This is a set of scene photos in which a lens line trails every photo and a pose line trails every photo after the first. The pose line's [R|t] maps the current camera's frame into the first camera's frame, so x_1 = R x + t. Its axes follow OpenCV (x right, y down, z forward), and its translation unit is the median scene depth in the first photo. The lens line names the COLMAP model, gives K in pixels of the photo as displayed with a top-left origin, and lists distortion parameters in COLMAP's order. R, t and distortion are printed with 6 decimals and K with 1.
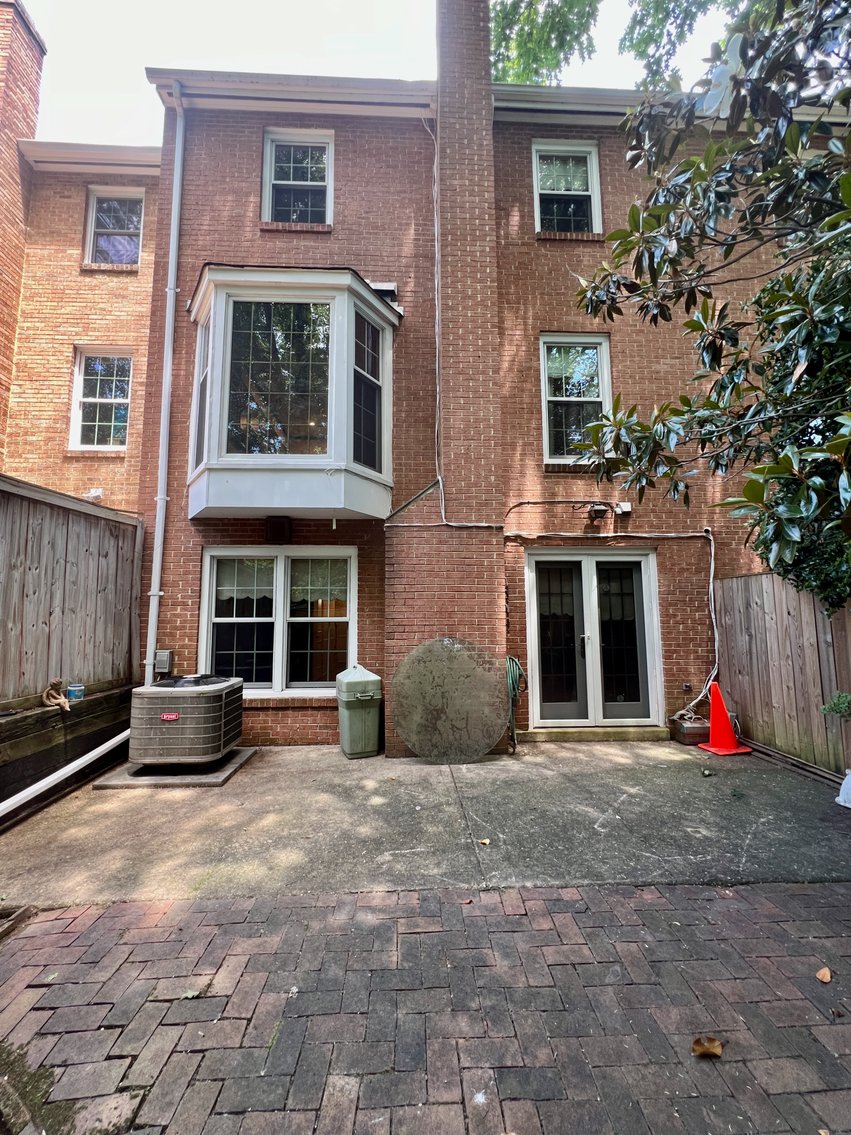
lens RADIAL K [[457.0, 0, 427.4], [0, 457.0, 566.1], [0, 0, 1]] dist [-0.009416, 0.000060]
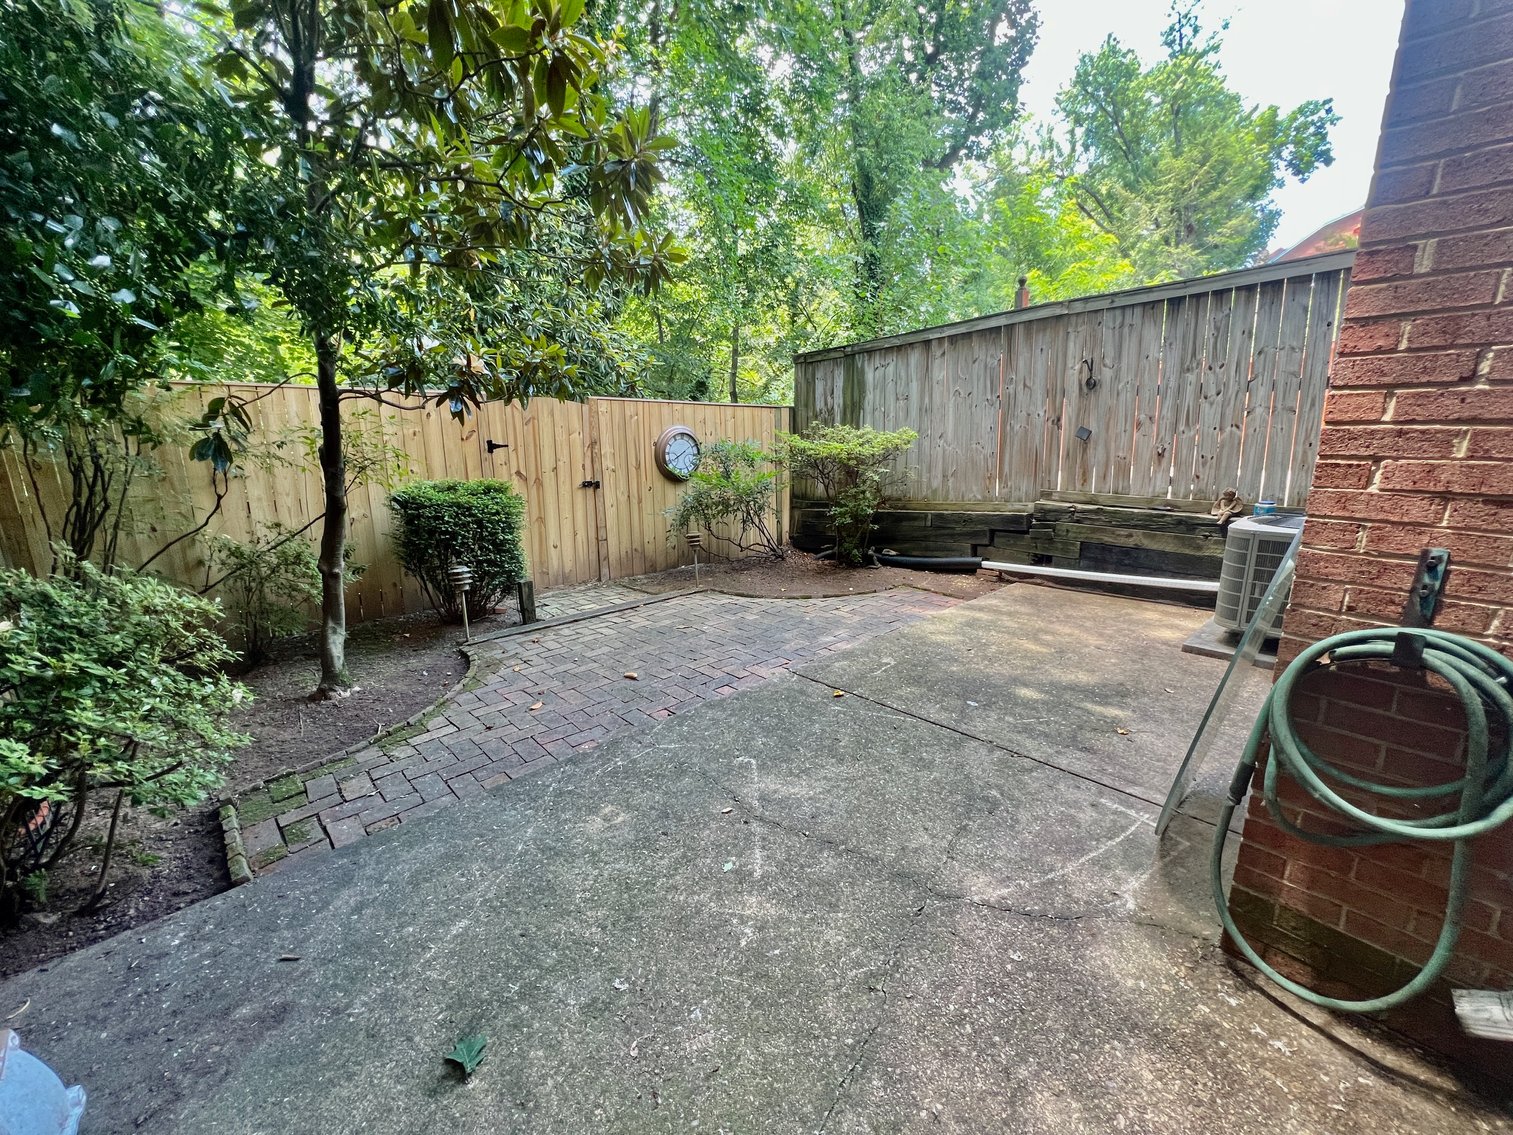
lens RADIAL K [[609.2, 0, 755.4], [0, 609.2, 562.0], [0, 0, 1]] dist [-0.009416, 0.000060]
pose [[-0.761190, 0.151967, -0.630473, 0.805038], [0.087066, 0.987303, 0.132858, 0.173319], [0.642658, 0.046238, -0.764757, 1.531529]]
